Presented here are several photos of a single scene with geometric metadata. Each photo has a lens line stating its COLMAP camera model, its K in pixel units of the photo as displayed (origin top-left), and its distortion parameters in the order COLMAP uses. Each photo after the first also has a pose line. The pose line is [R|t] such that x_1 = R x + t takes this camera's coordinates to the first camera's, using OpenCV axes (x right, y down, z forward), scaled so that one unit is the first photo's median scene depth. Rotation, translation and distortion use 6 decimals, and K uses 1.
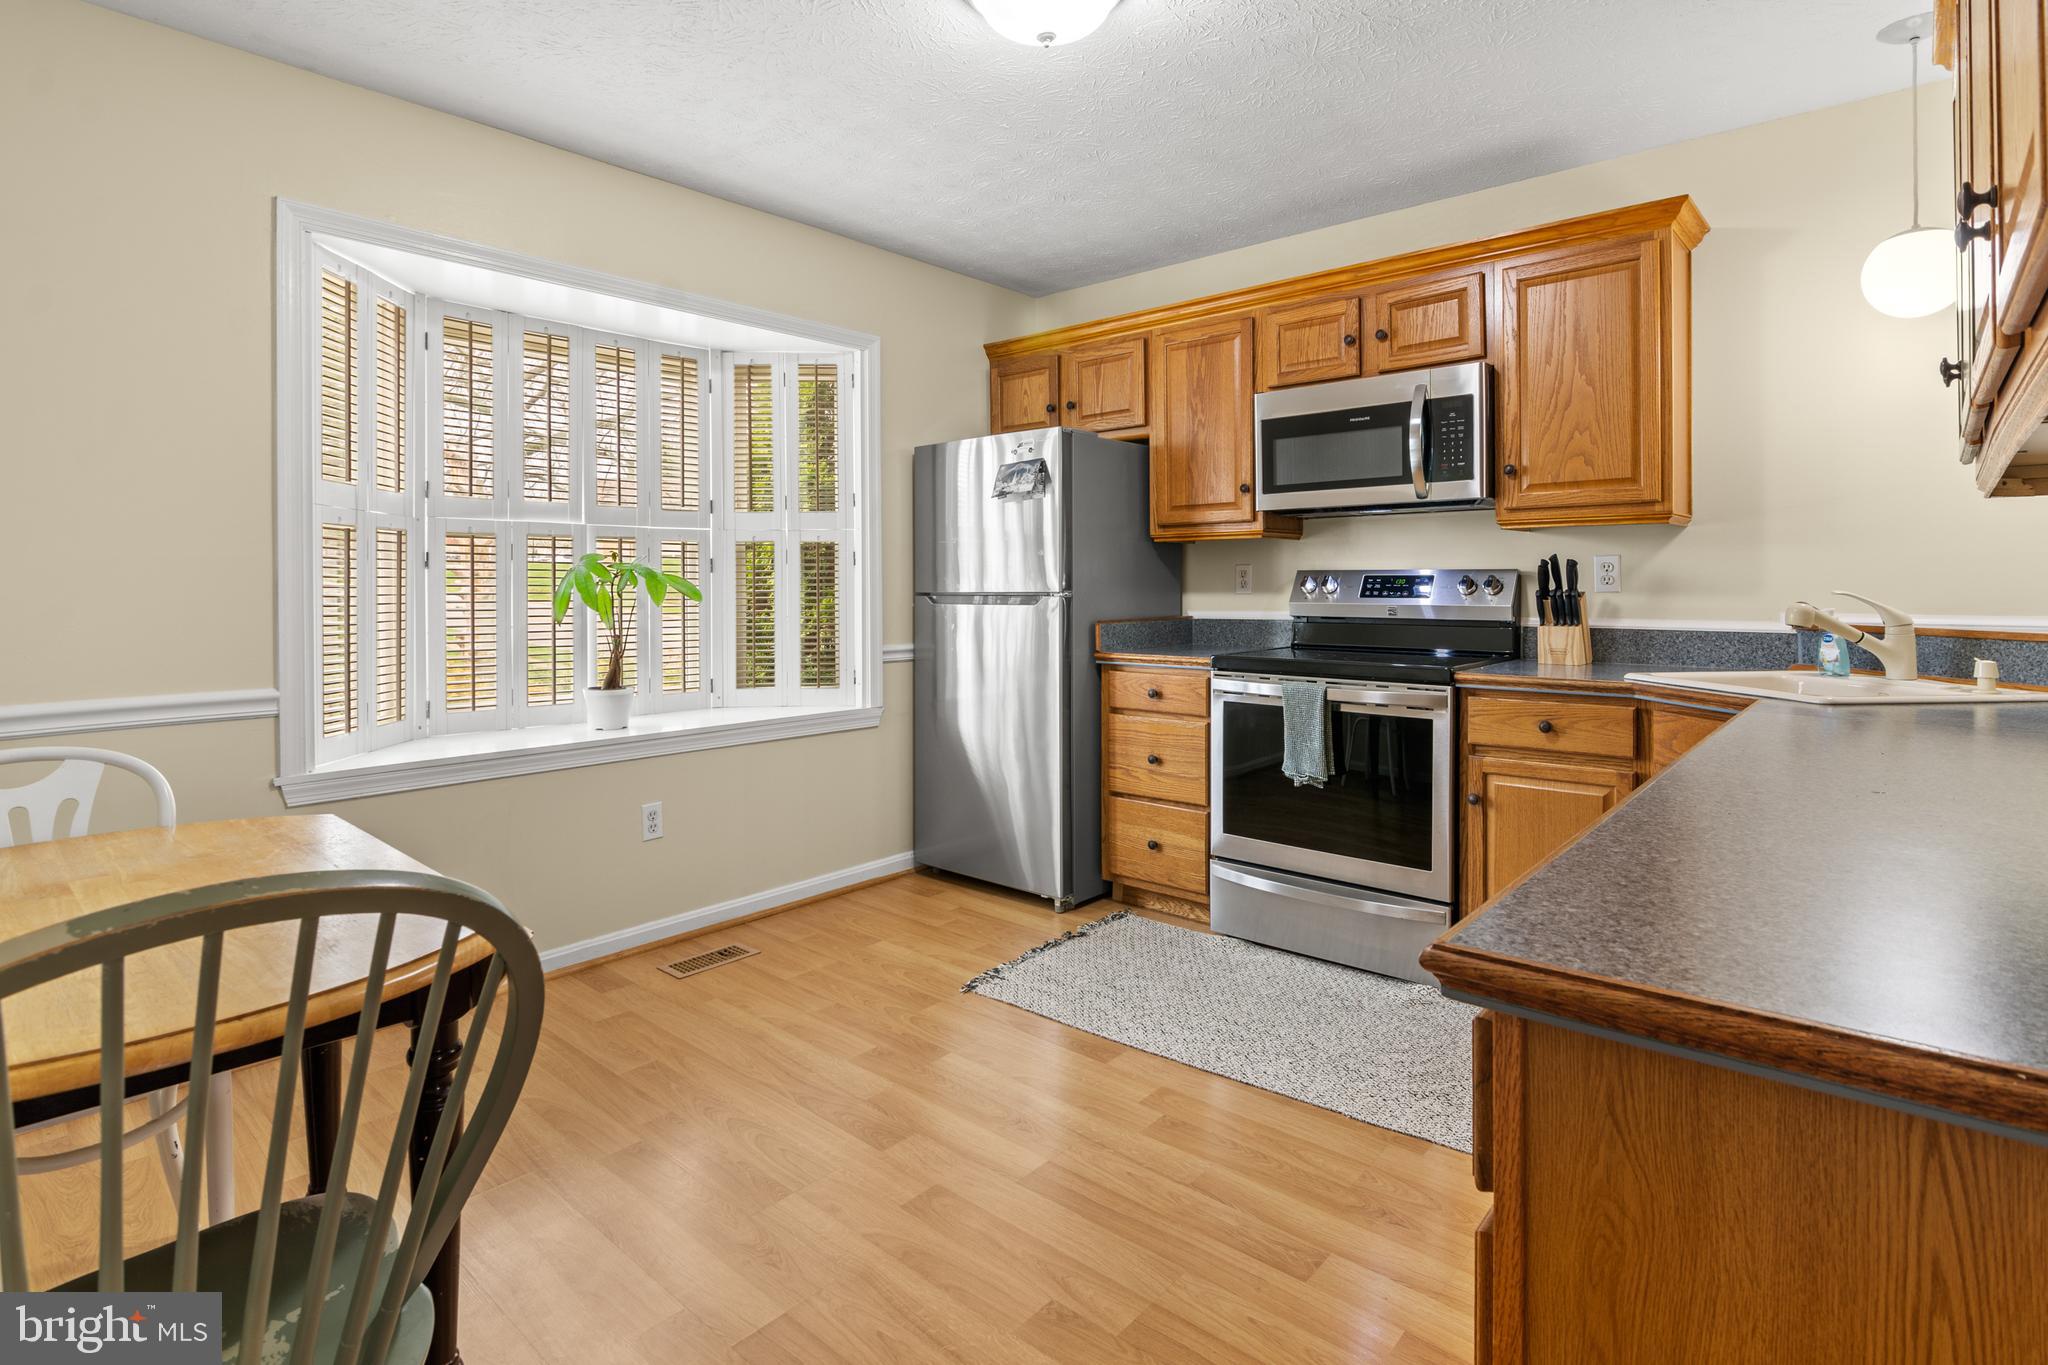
lens RADIAL K [[1021.8, 0, 1040.7], [0, 1021.8, 597.5], [0, 0, 1]] dist [-0.002916, -0.004852]
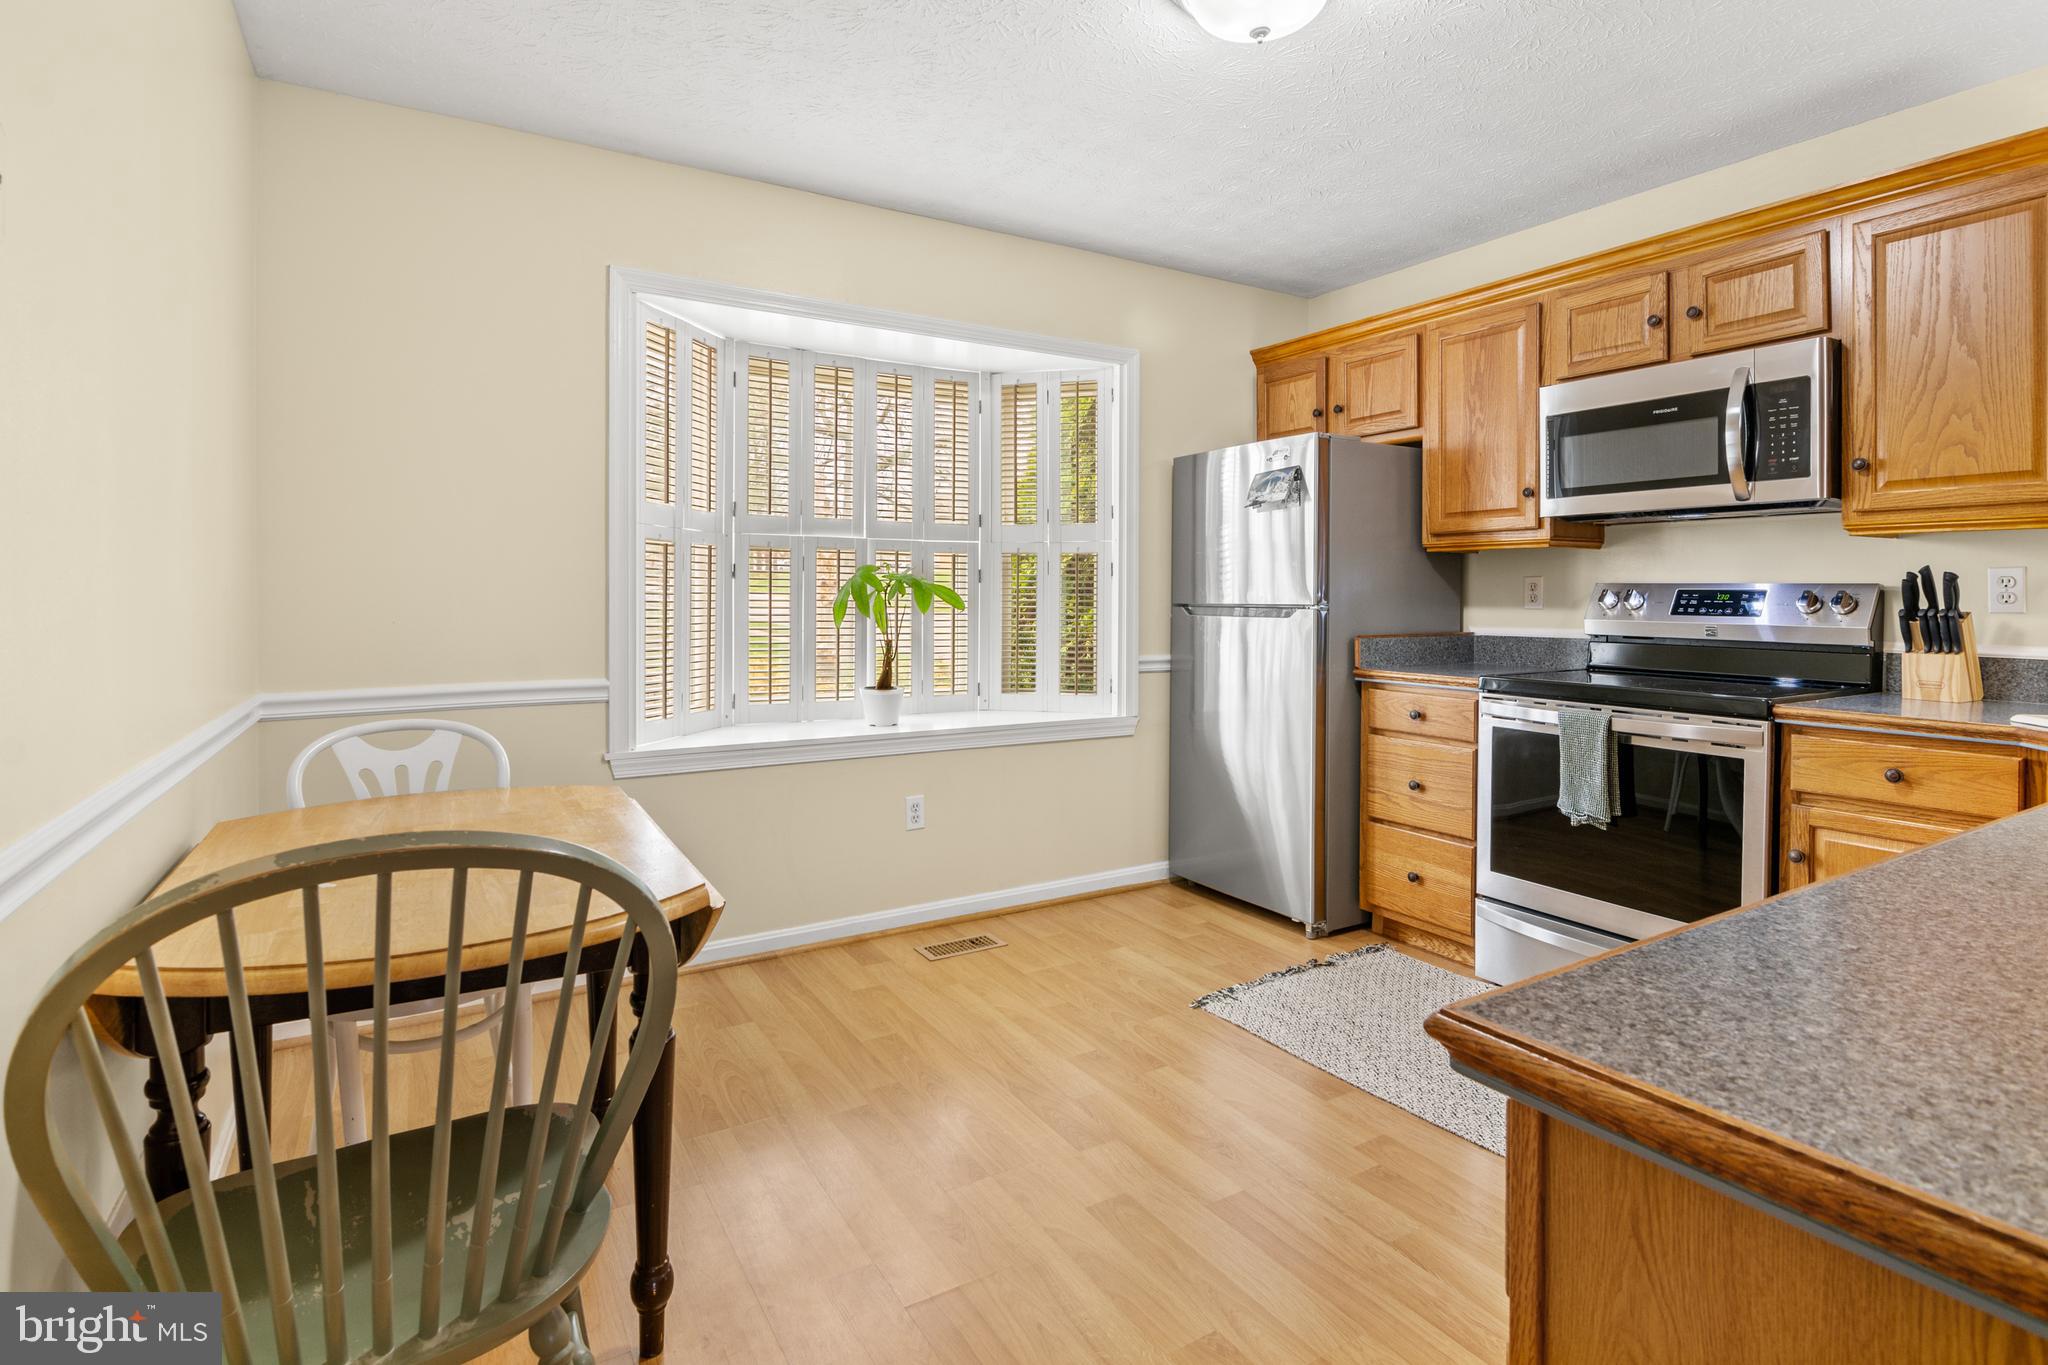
lens RADIAL K [[1021.8, 0, 1044.9], [0, 1021.8, 607.3], [0, 0, 1]] dist [-0.002916, -0.004852]
pose [[0.953778, 0.012396, -0.300255, 0.069733], [-0.012264, 0.999922, 0.002325, -0.002139], [0.300260, 0.001464, 0.953856, 0.009688]]
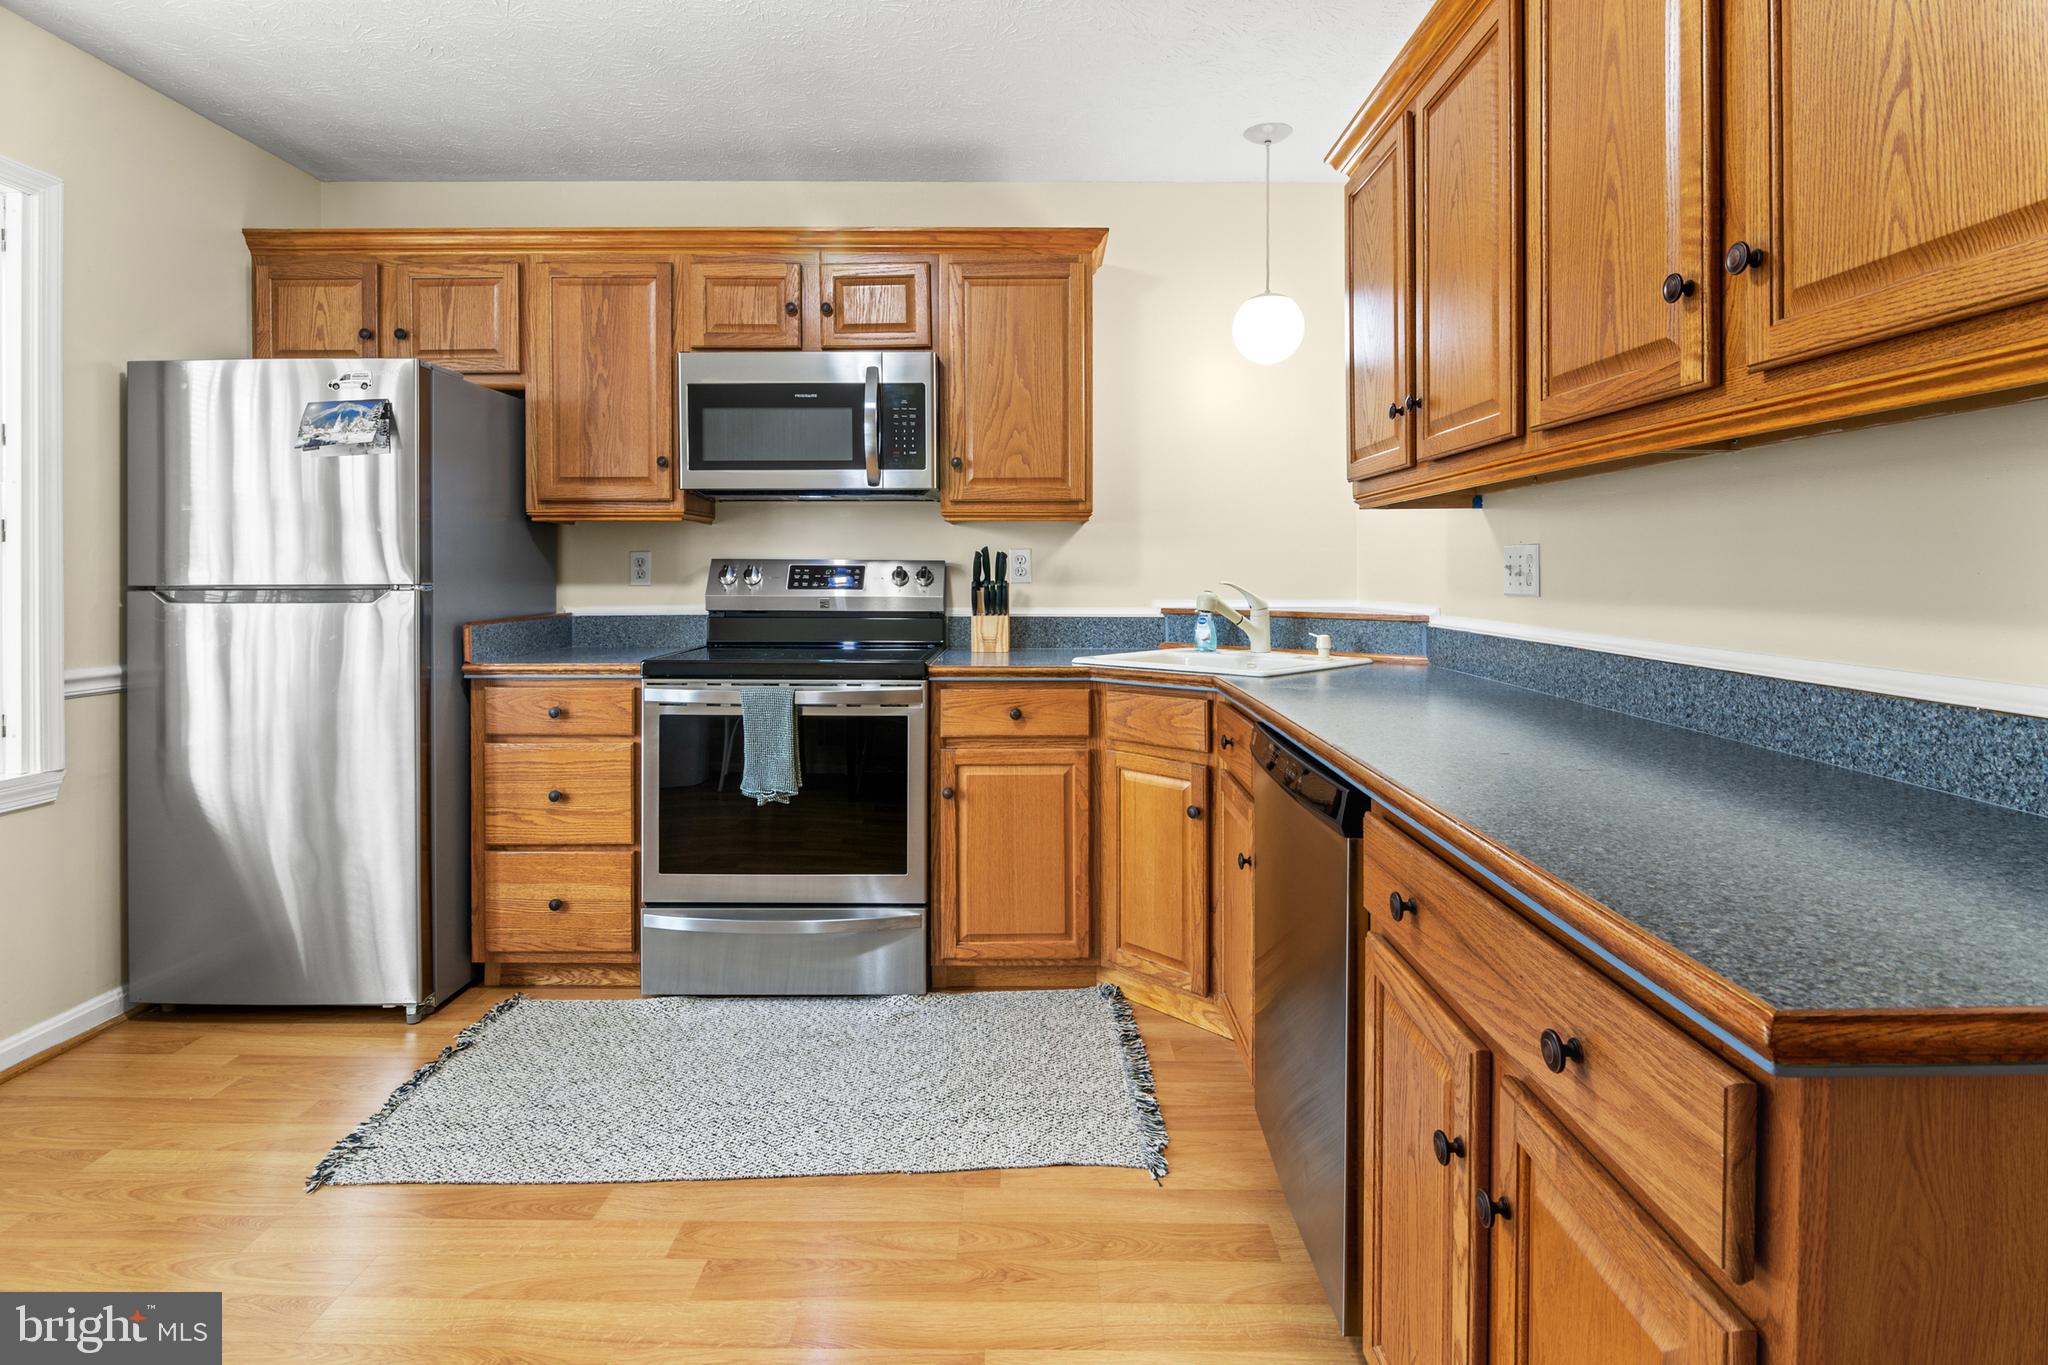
lens RADIAL K [[1021.8, 0, 1034.1], [0, 1021.8, 579.0], [0, 0, 1]] dist [-0.002916, -0.004852]
pose [[0.756439, -0.000755, 0.654064, -0.132980], [0.005699, 0.999969, -0.005436, -0.003086], [-0.654039, 0.007839, 0.756420, 0.168322]]
